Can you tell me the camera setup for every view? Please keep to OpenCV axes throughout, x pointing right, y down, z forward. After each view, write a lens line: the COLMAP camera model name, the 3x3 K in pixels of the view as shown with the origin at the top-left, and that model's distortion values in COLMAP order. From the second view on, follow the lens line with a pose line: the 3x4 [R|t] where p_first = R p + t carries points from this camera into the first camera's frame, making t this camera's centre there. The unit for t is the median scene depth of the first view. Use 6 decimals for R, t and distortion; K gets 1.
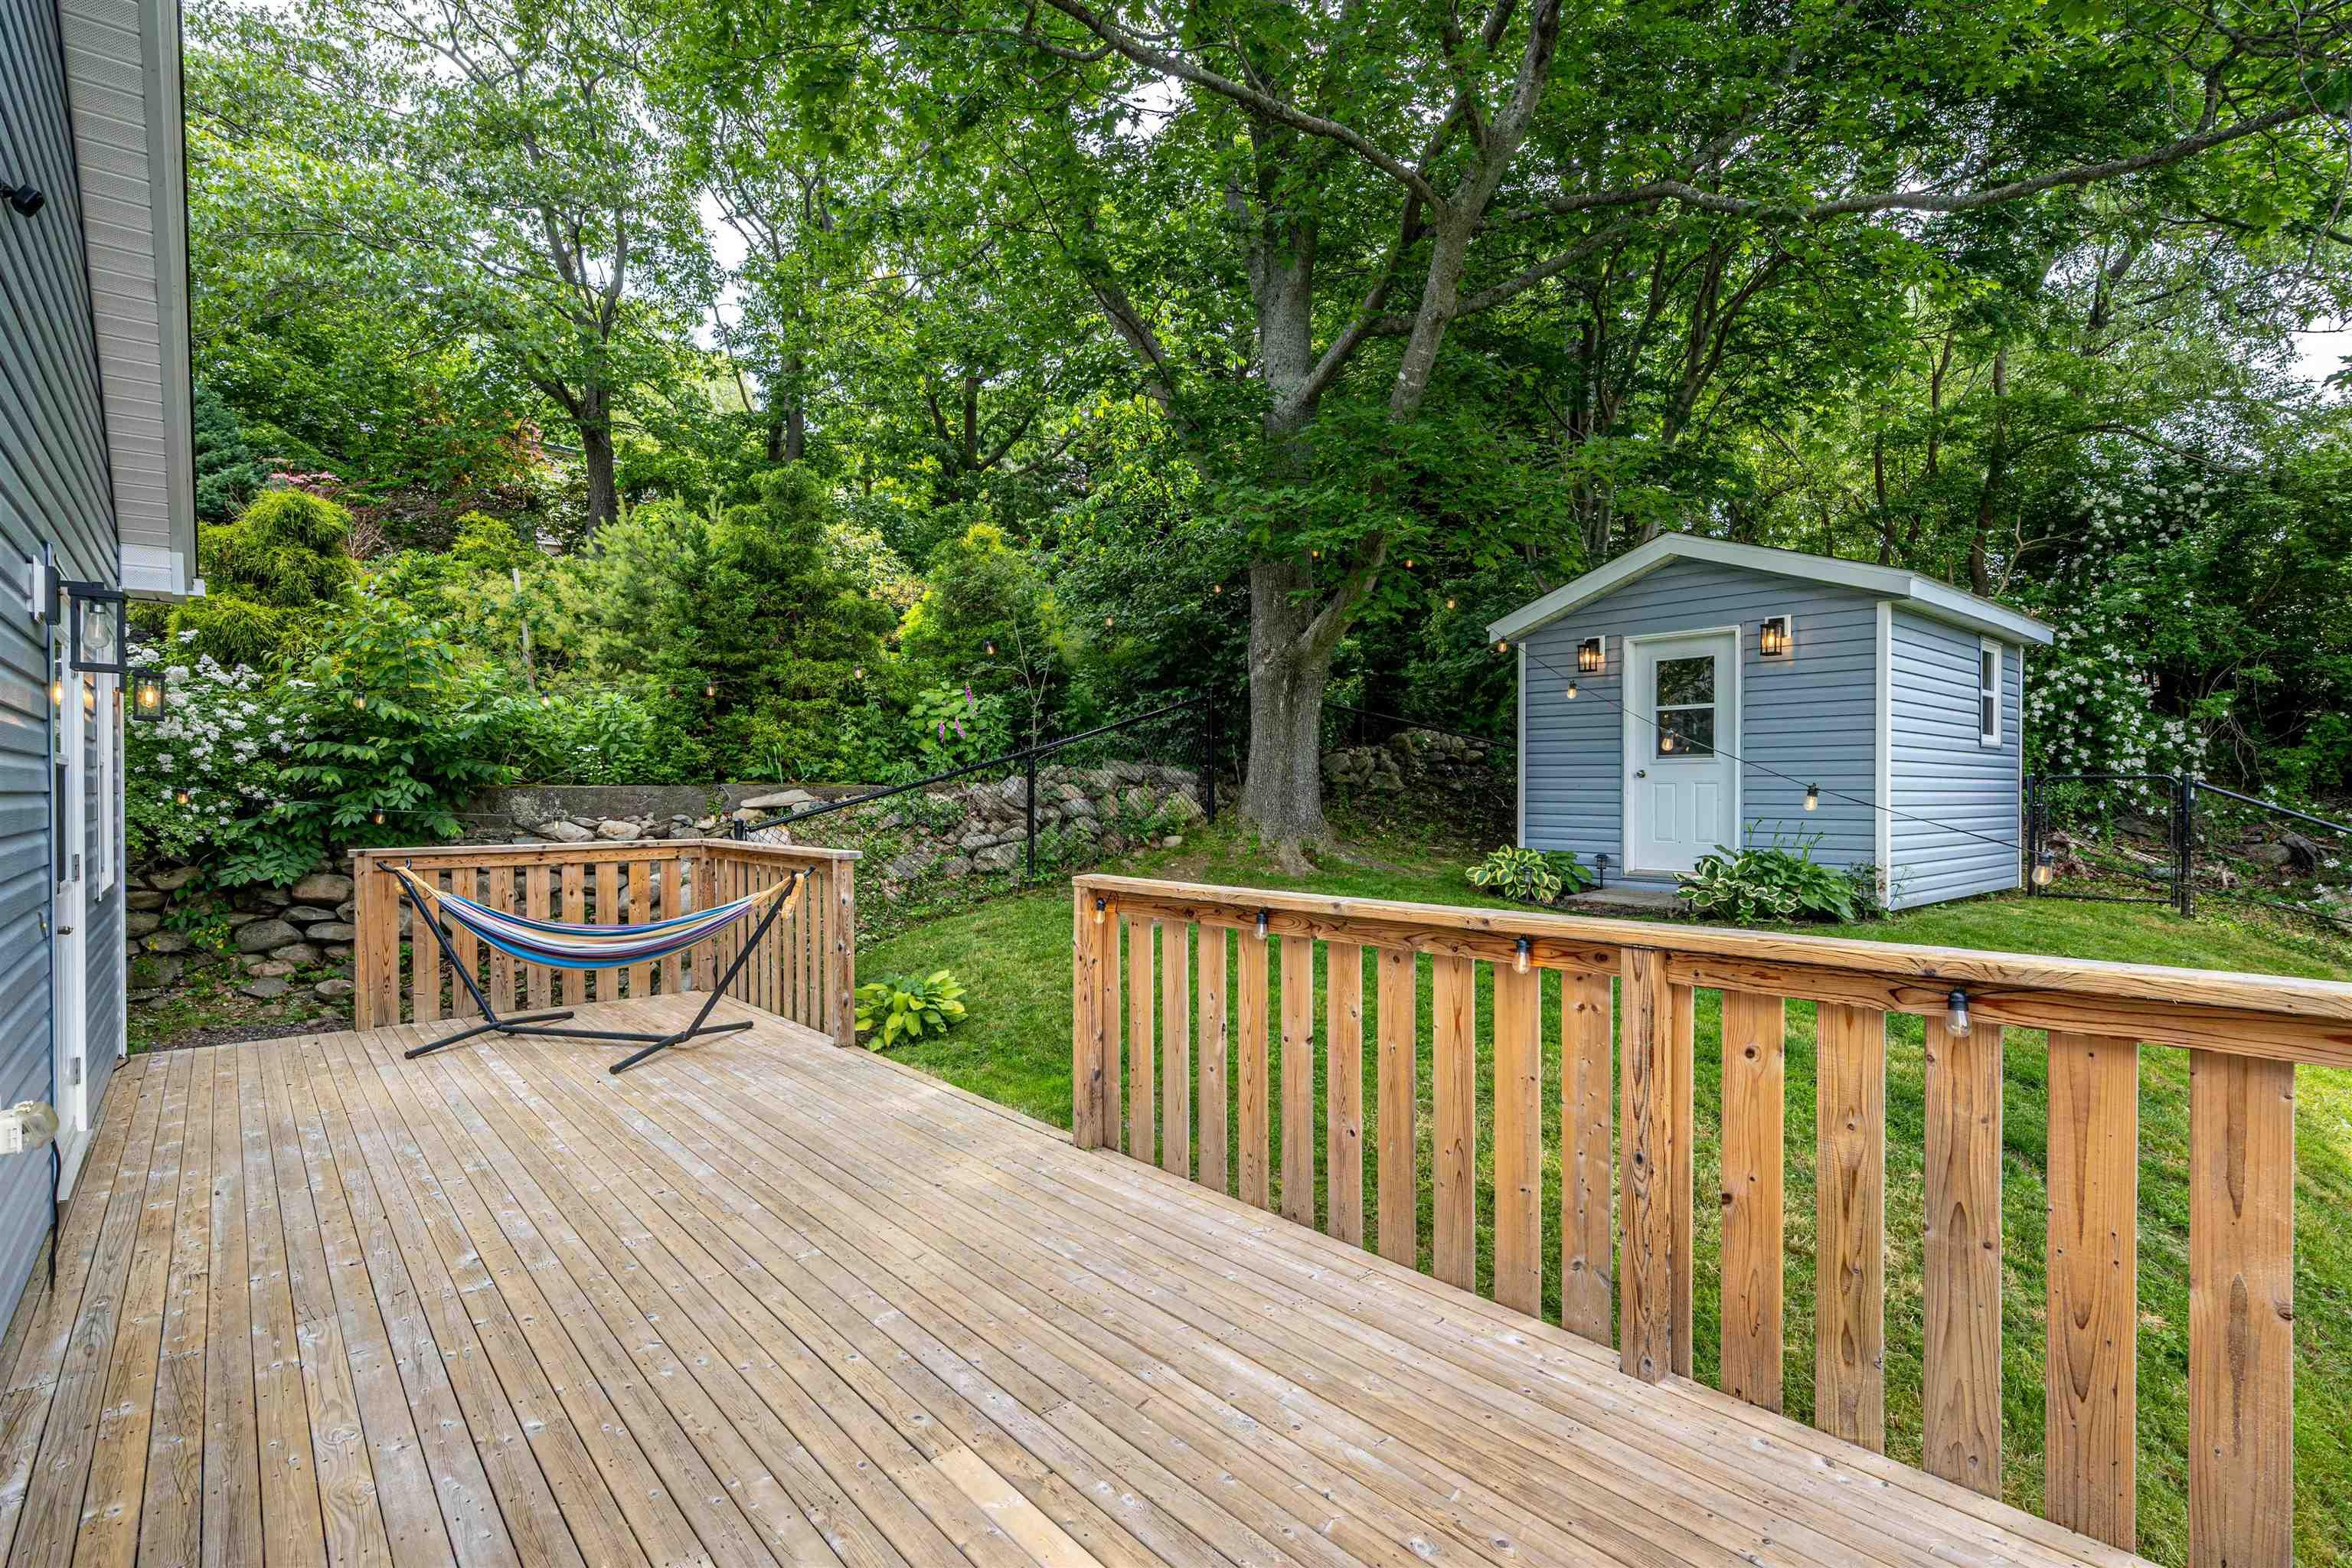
lens RADIAL K [[1152.3, 0, 1182.7], [0, 1152.3, 790.0], [0, 0, 1]] dist [0.006522, -0.002874]
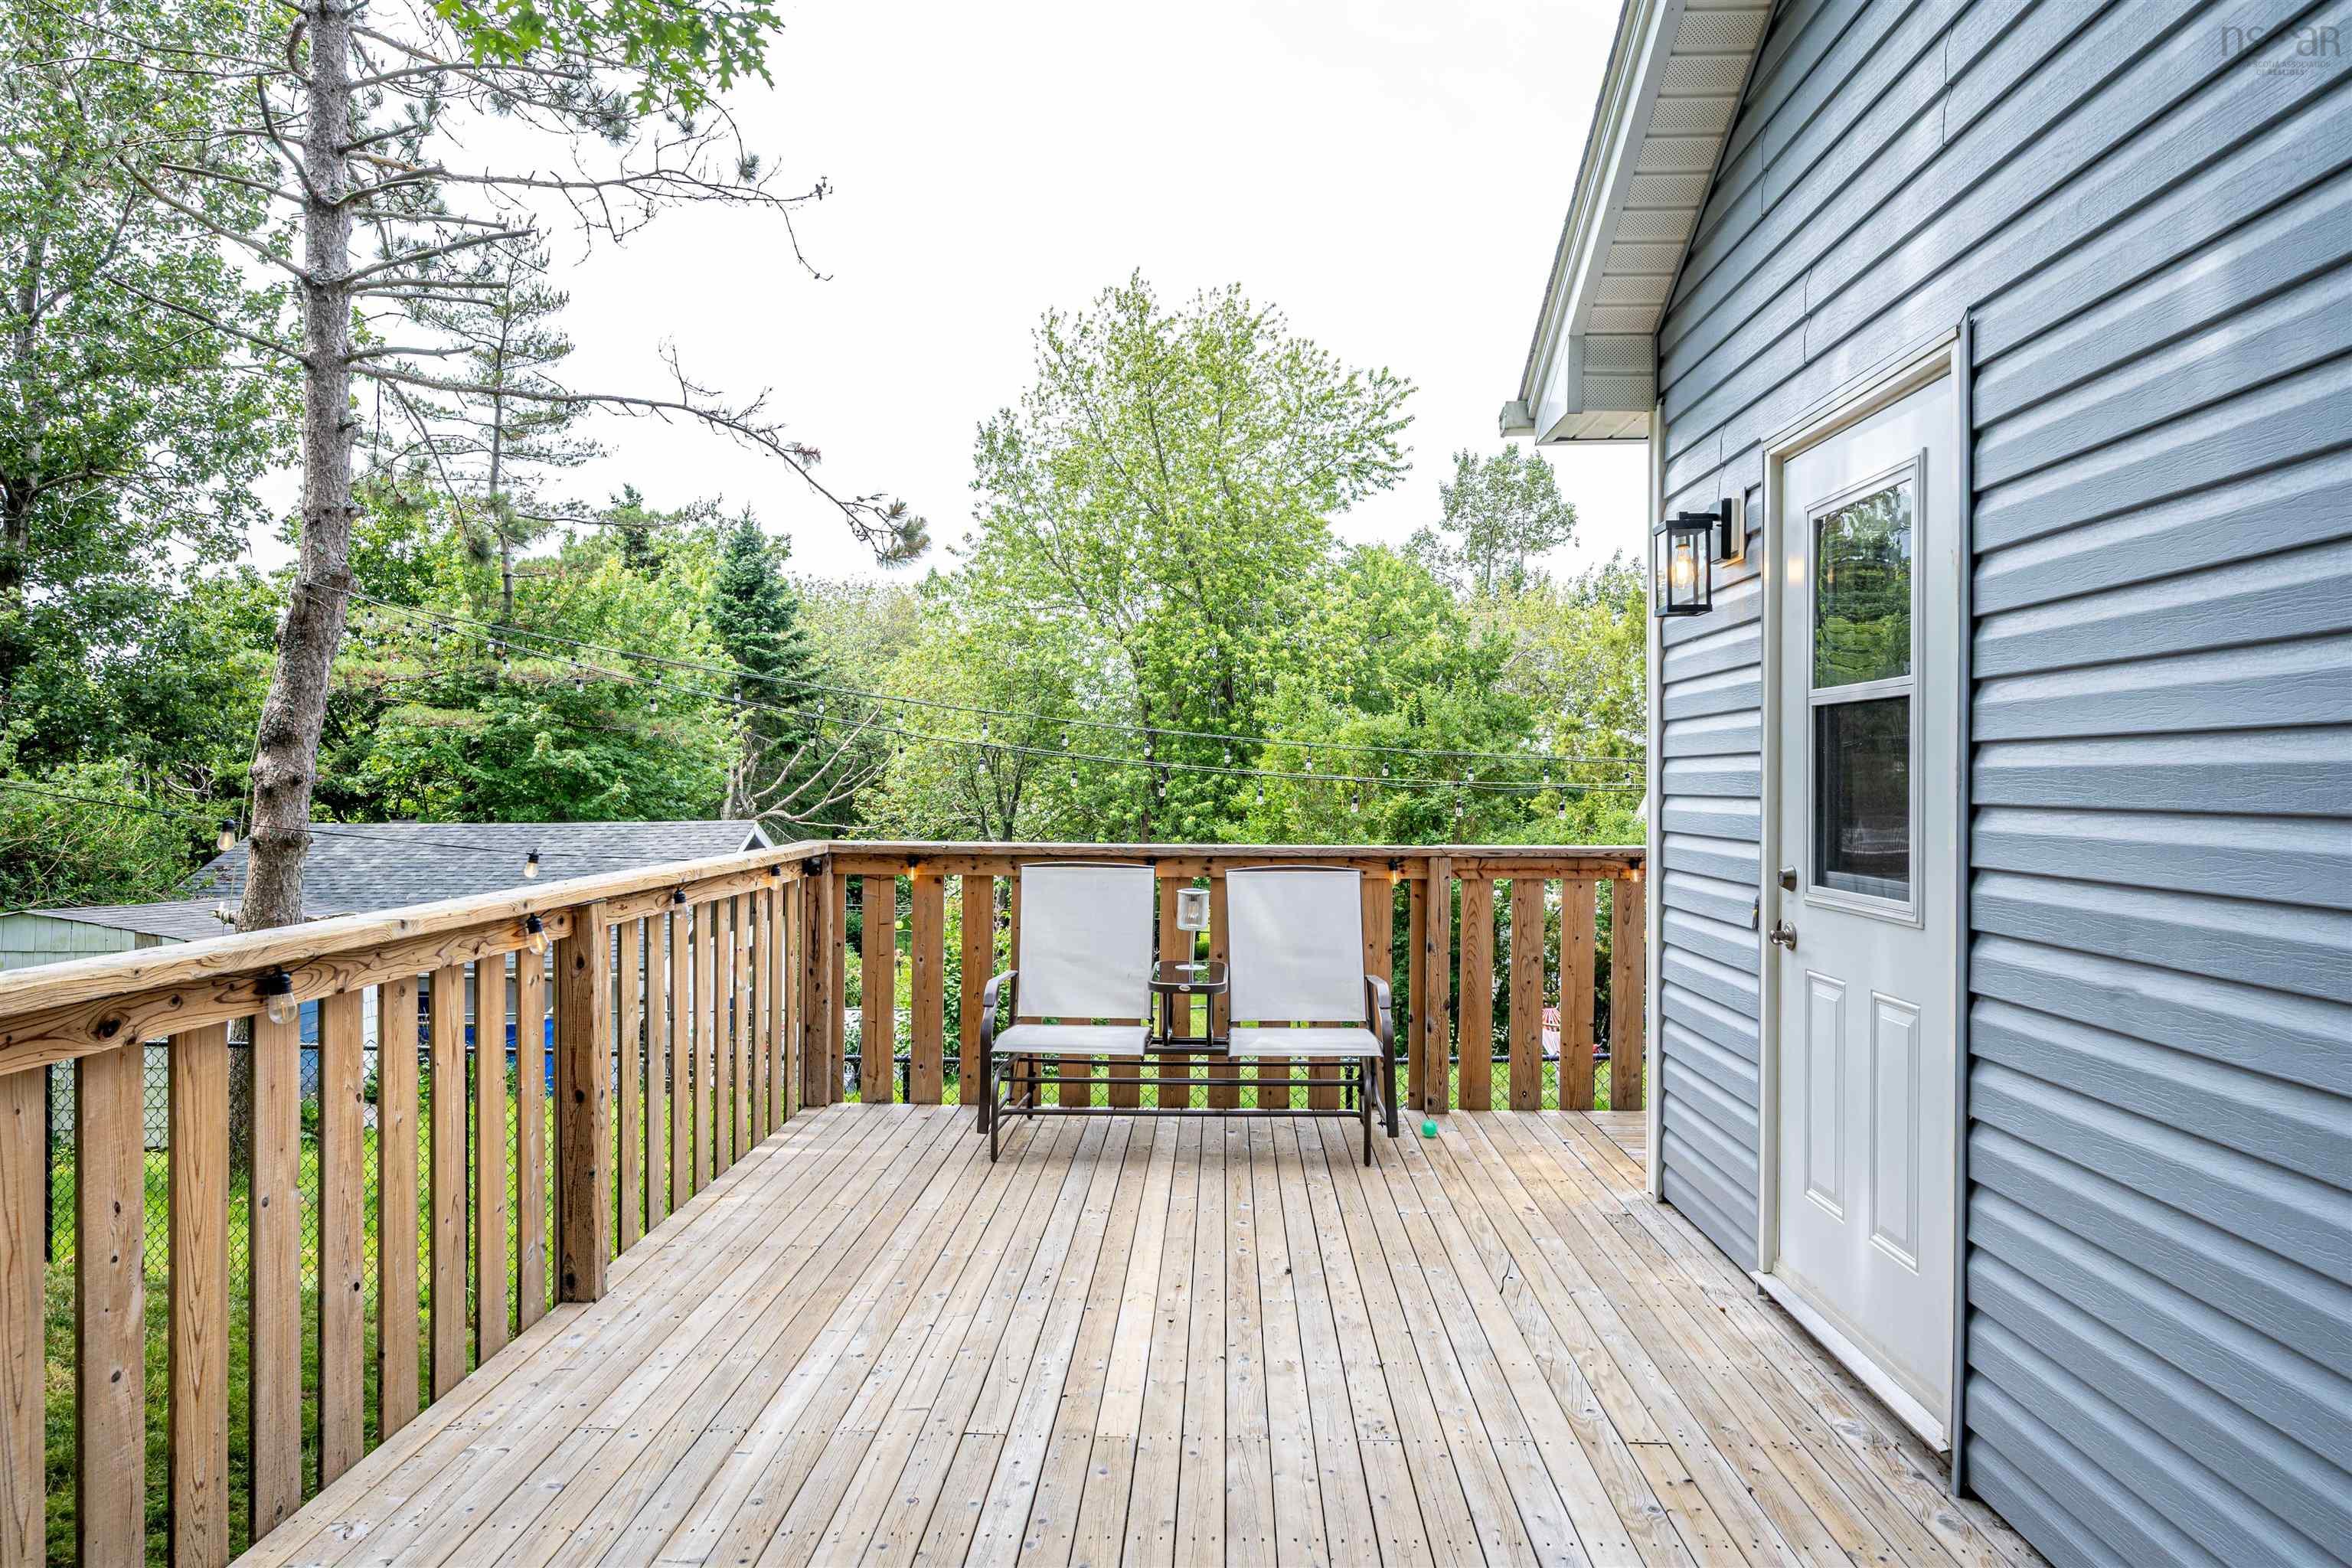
lens RADIAL K [[1530.1, 0, 1197.0], [0, 1530.1, 793.7], [0, 0, 1]] dist [-0.003839, -0.003121]
pose [[-0.757935, -0.003269, 0.652321, -0.278076], [0.001307, 0.999978, 0.006530, 0.007175], [-0.652328, 0.005802, -0.757914, 0.491907]]
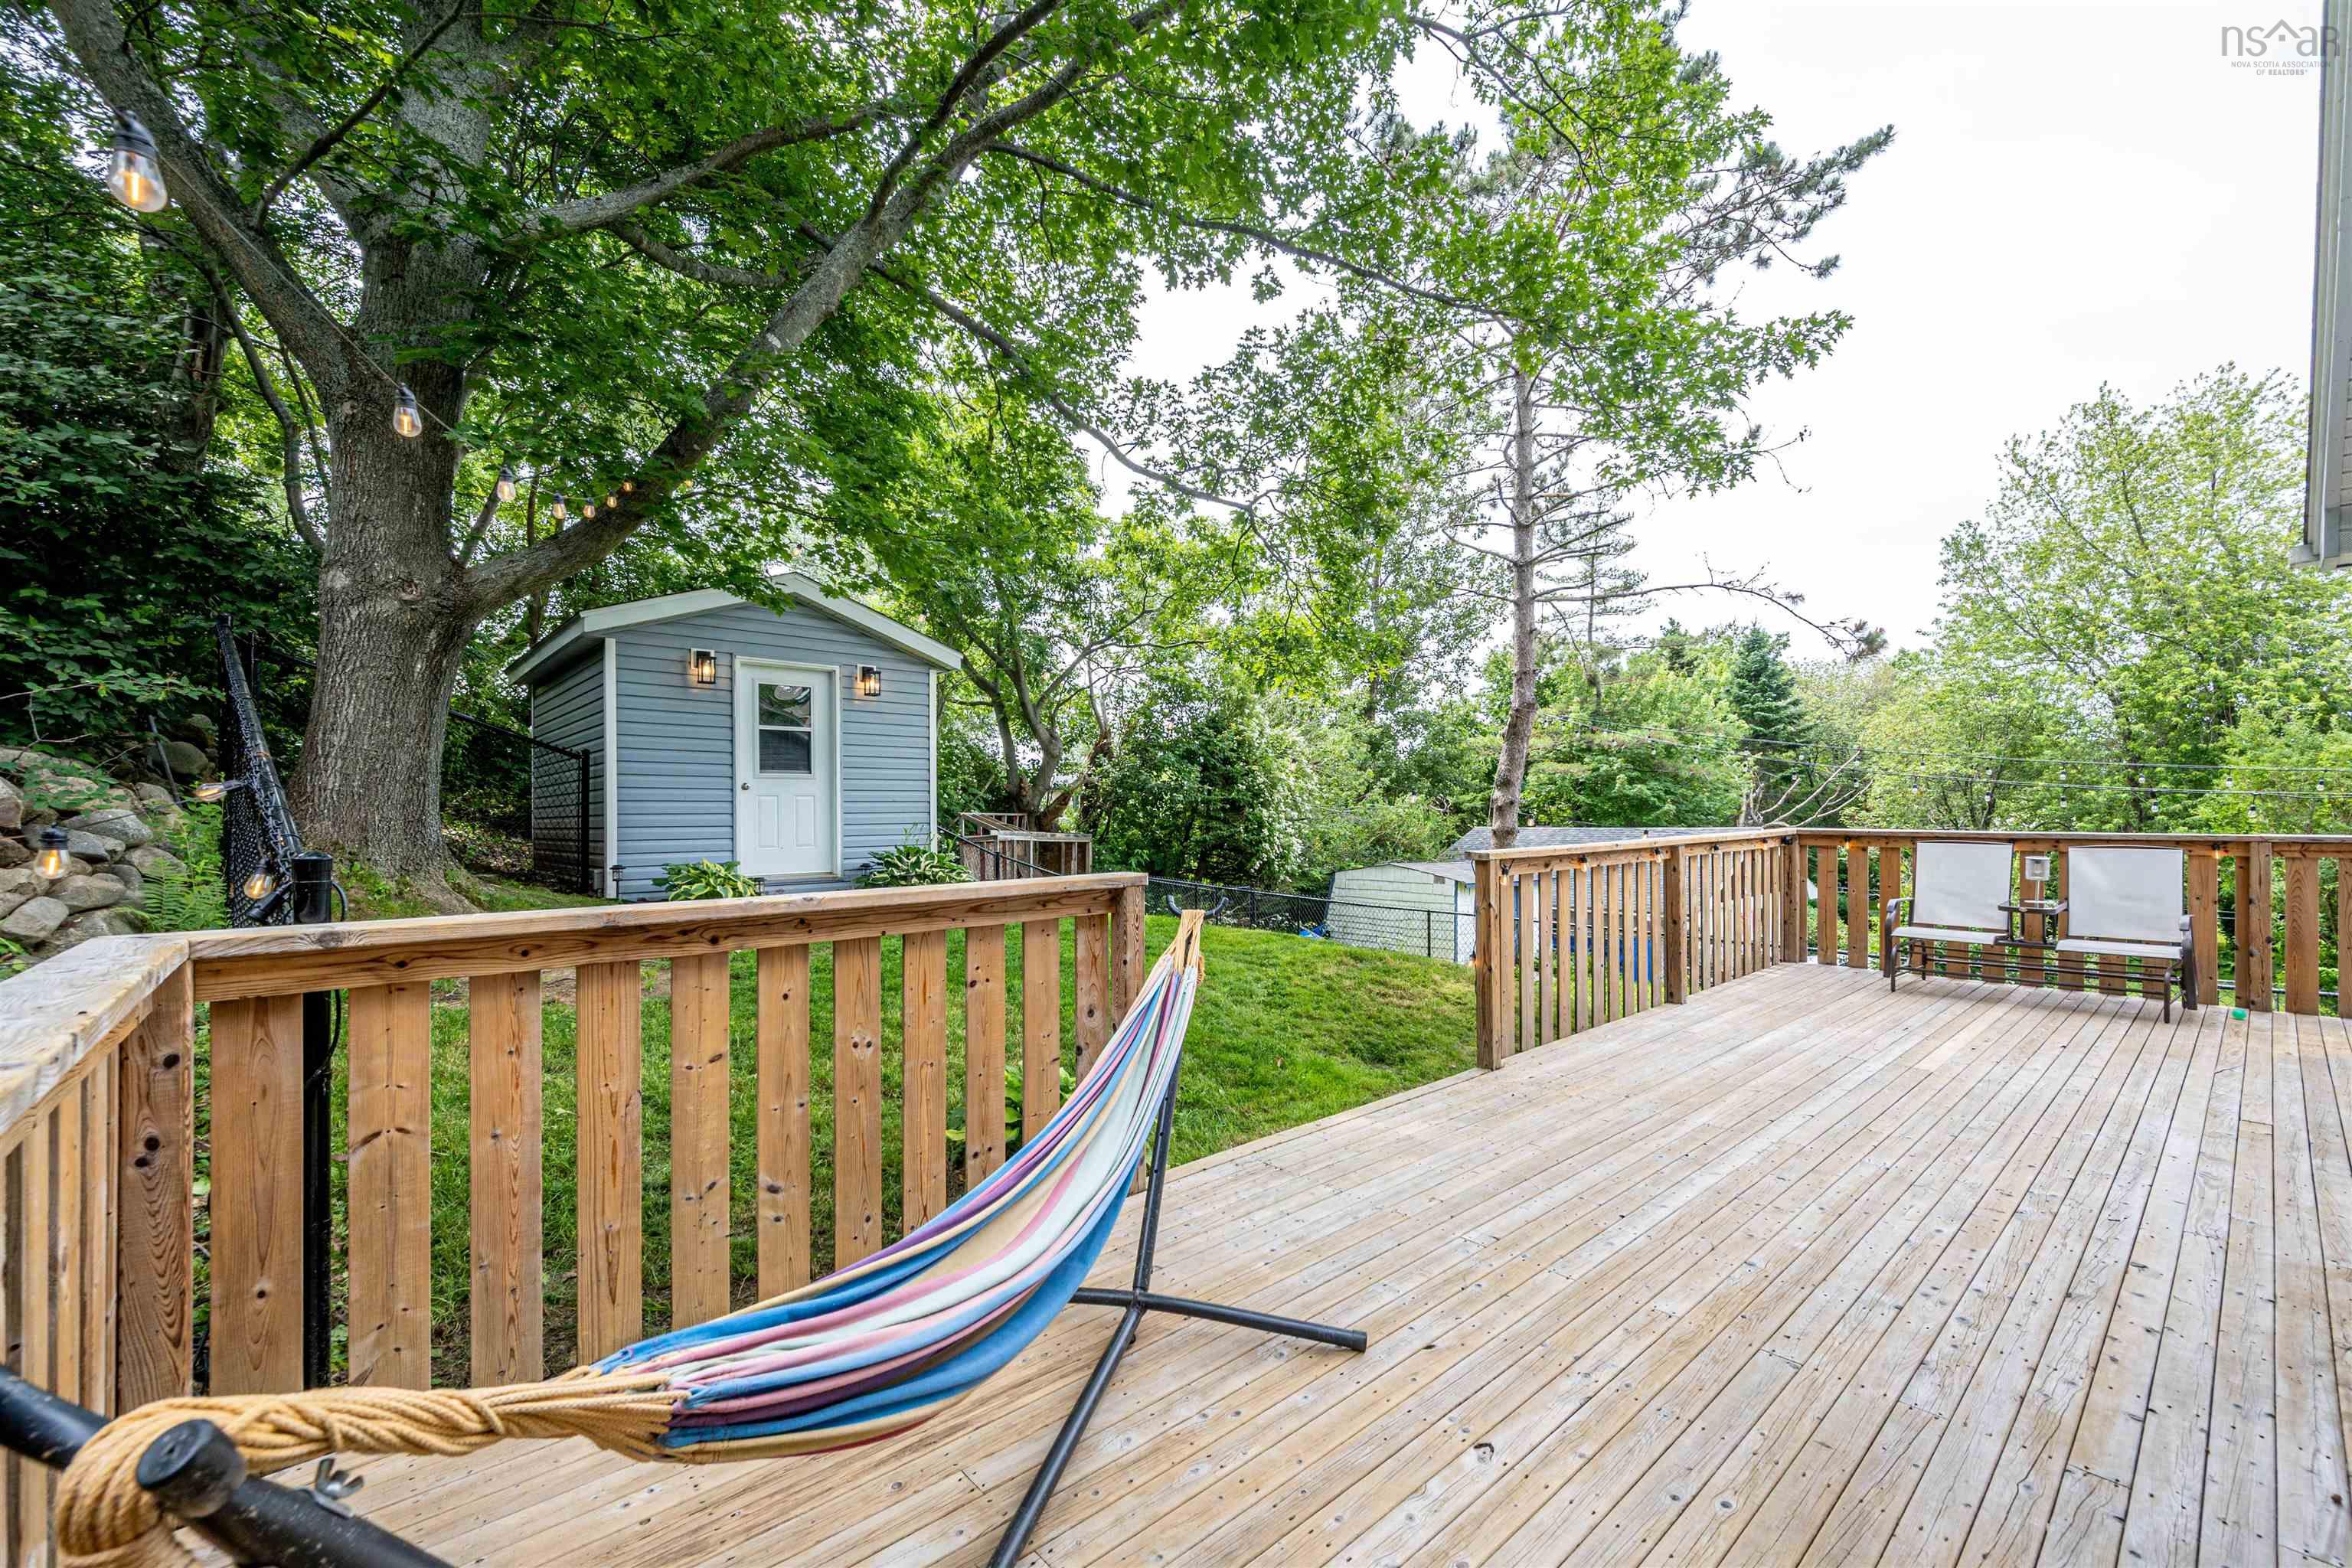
lens RADIAL K [[984.0, 0, 1161.6], [0, 984.0, 802.3], [0, 0, 1]] dist [0.000396, -0.001484]
pose [[-0.028537, 0.009684, 0.999546, -0.538636], [0.008684, 0.999918, -0.009440, 0.012895], [-0.999555, 0.008411, -0.028619, 0.652834]]
